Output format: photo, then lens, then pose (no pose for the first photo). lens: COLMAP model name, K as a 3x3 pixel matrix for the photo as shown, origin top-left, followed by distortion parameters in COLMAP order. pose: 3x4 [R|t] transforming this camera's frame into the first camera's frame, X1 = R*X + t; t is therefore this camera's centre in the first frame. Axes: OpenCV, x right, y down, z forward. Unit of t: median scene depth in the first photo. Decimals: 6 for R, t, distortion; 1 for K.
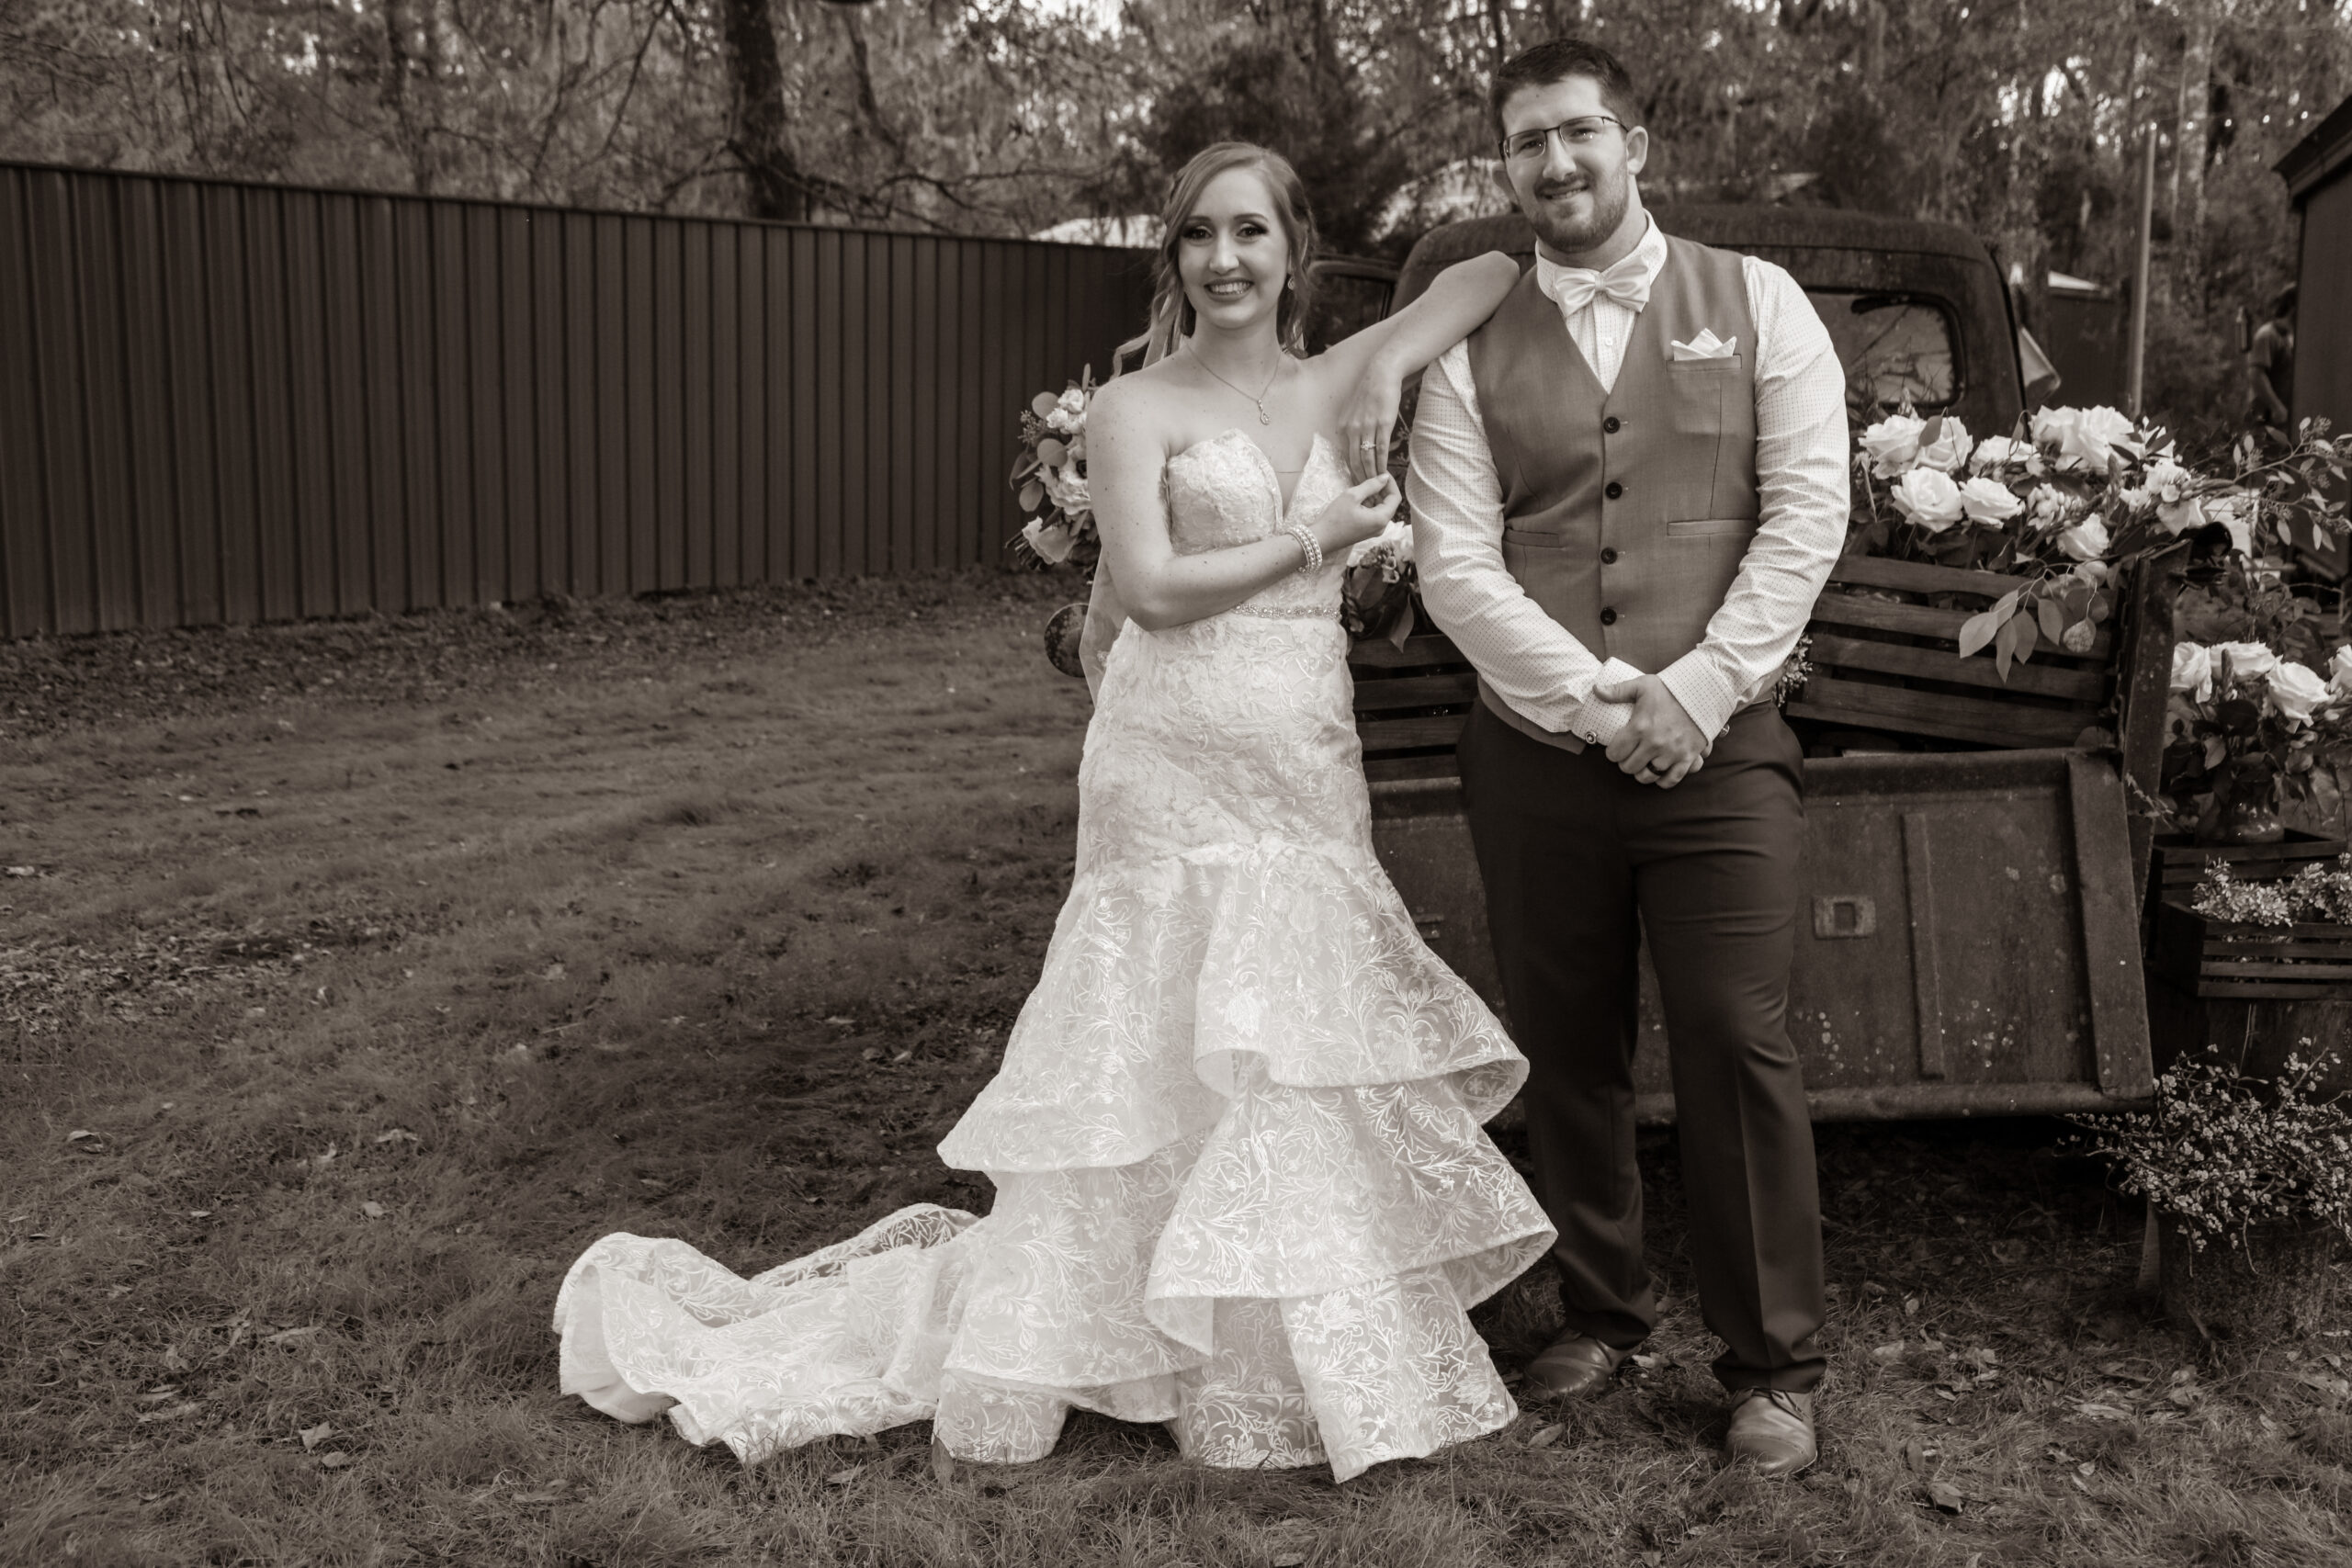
lens RADIAL K [[2844.3, 0, 1178.1], [0, 2844.3, 797.6], [0, 0, 1]] dist [0.033635, 0.042889]
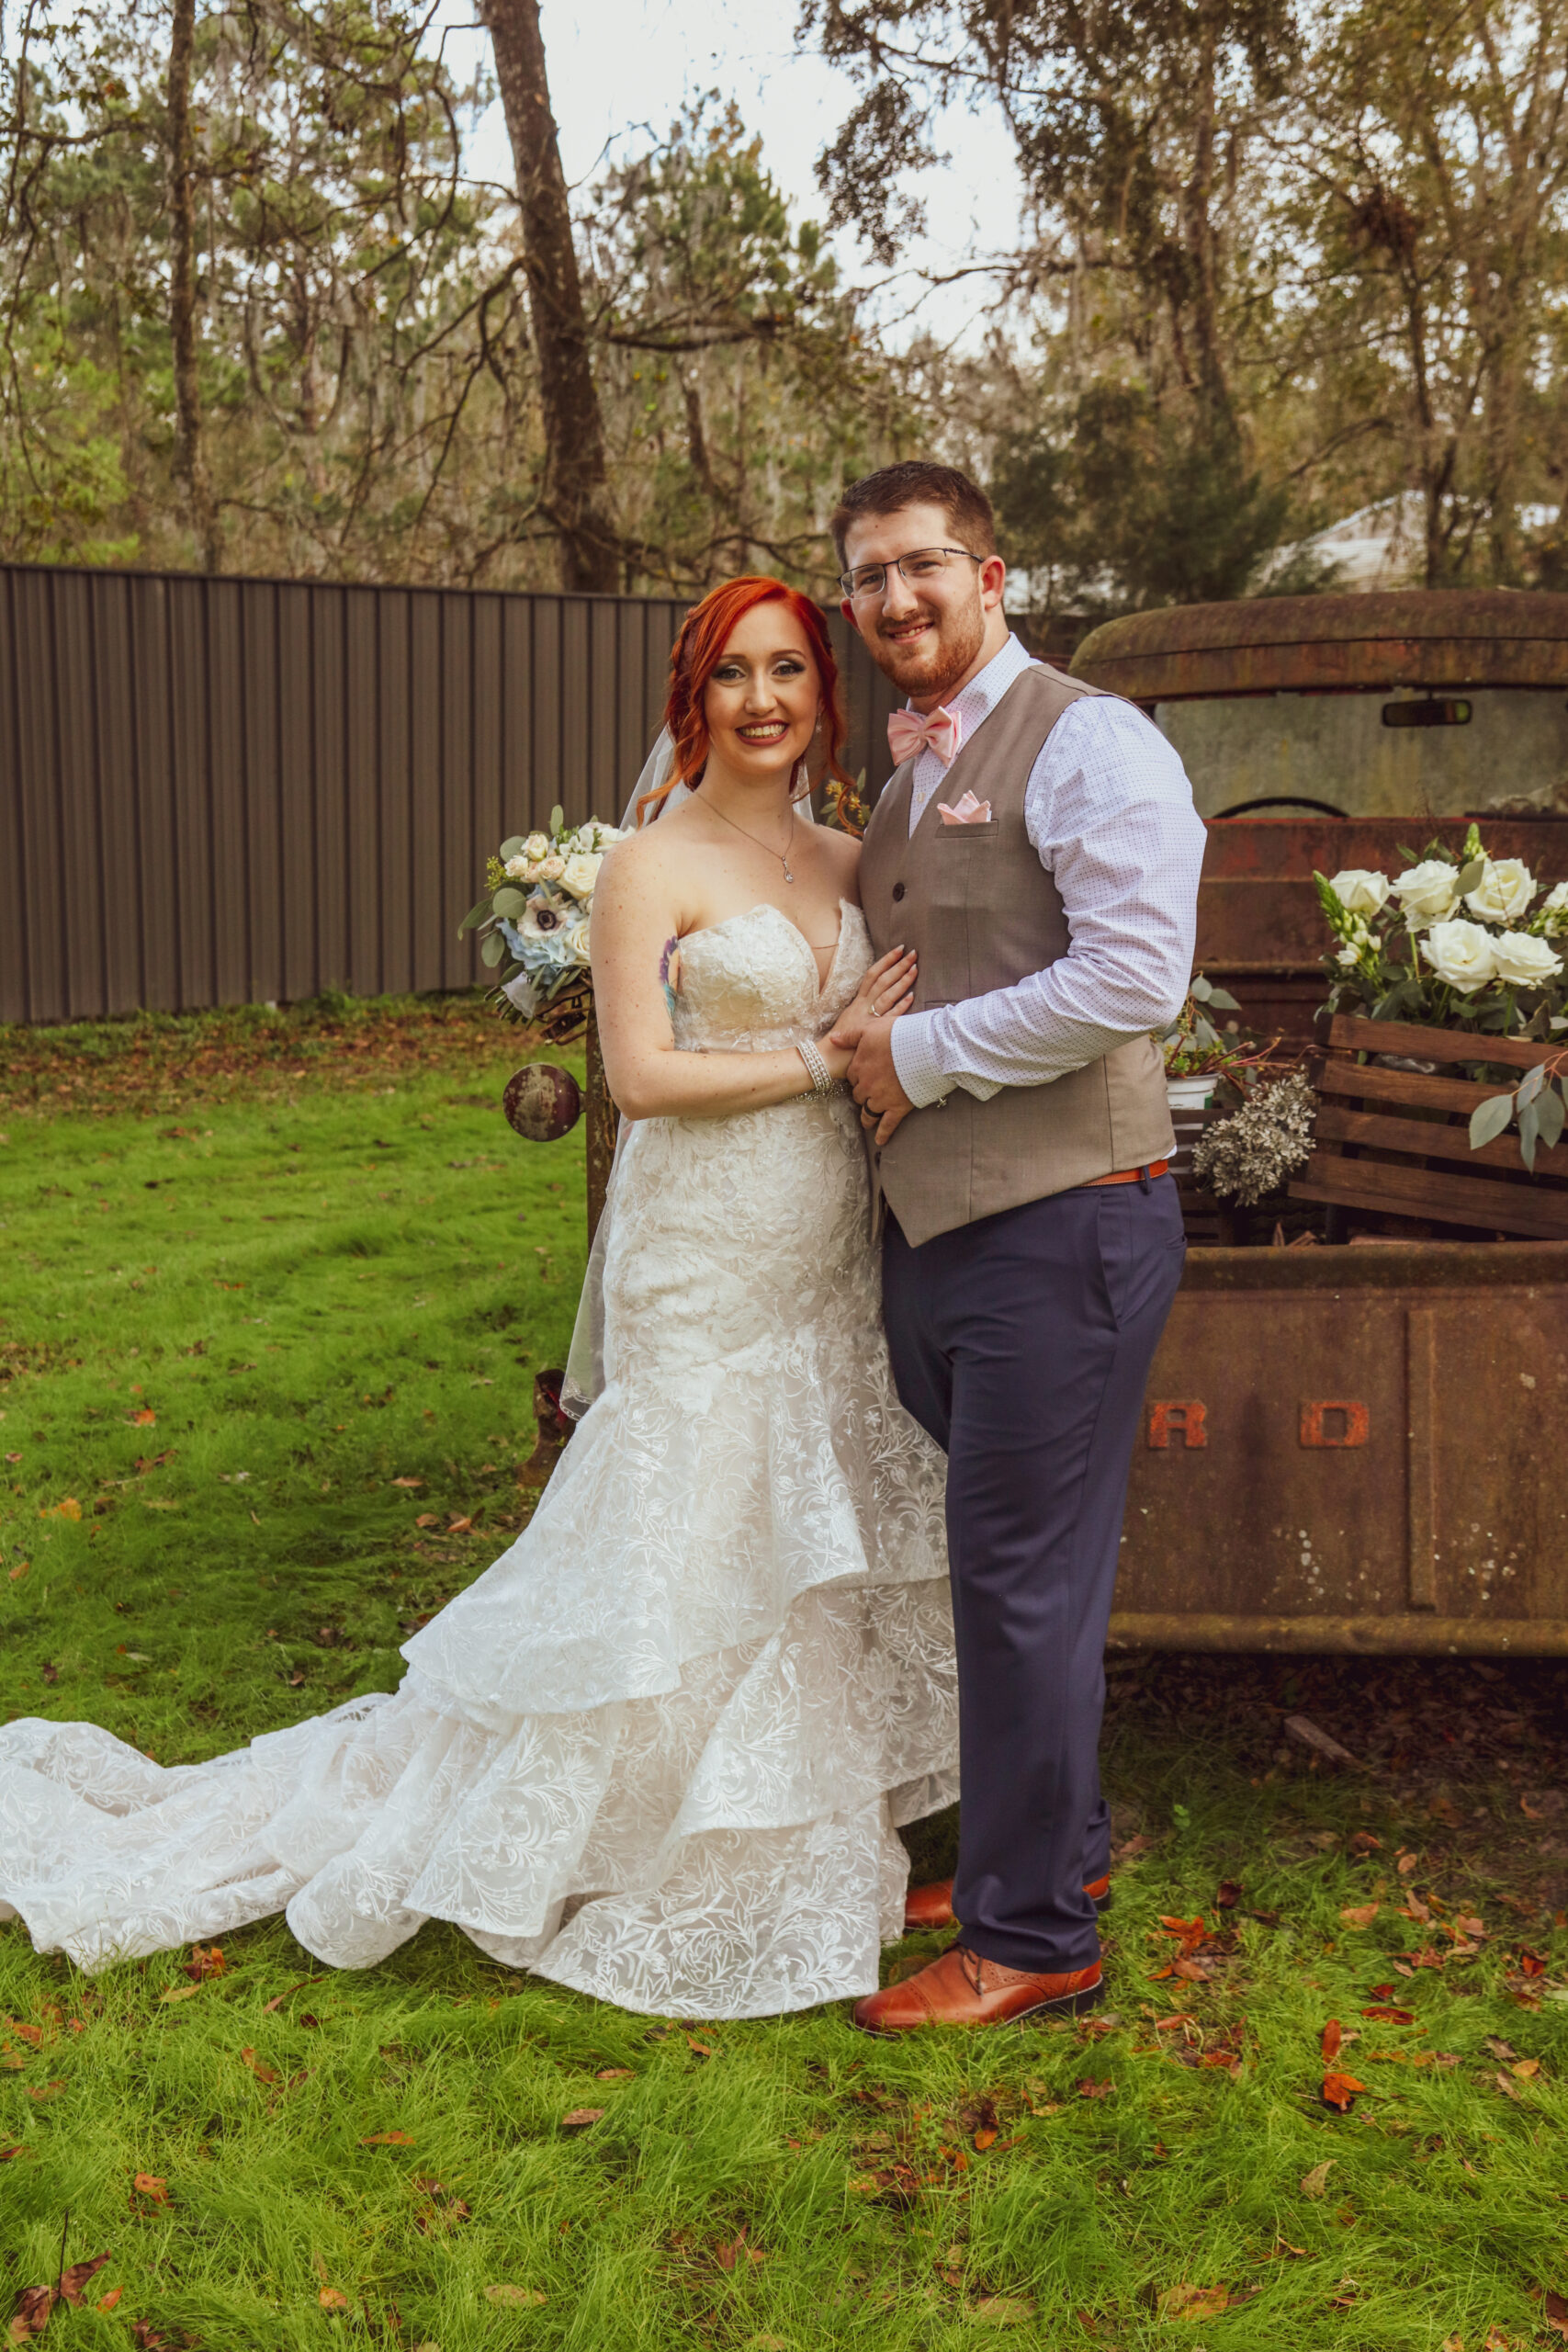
lens RADIAL K [[3128.8, 0, 784.0], [0, 3128.8, 1176.0], [0, 0, 1]] dist [0.089175, 0.110995]
pose [[0.985241, 0.015171, -0.170498, 0.191575], [-0.014445, 0.999881, 0.005494, -0.032721], [0.170561, -0.002950, 0.985343, -0.004430]]
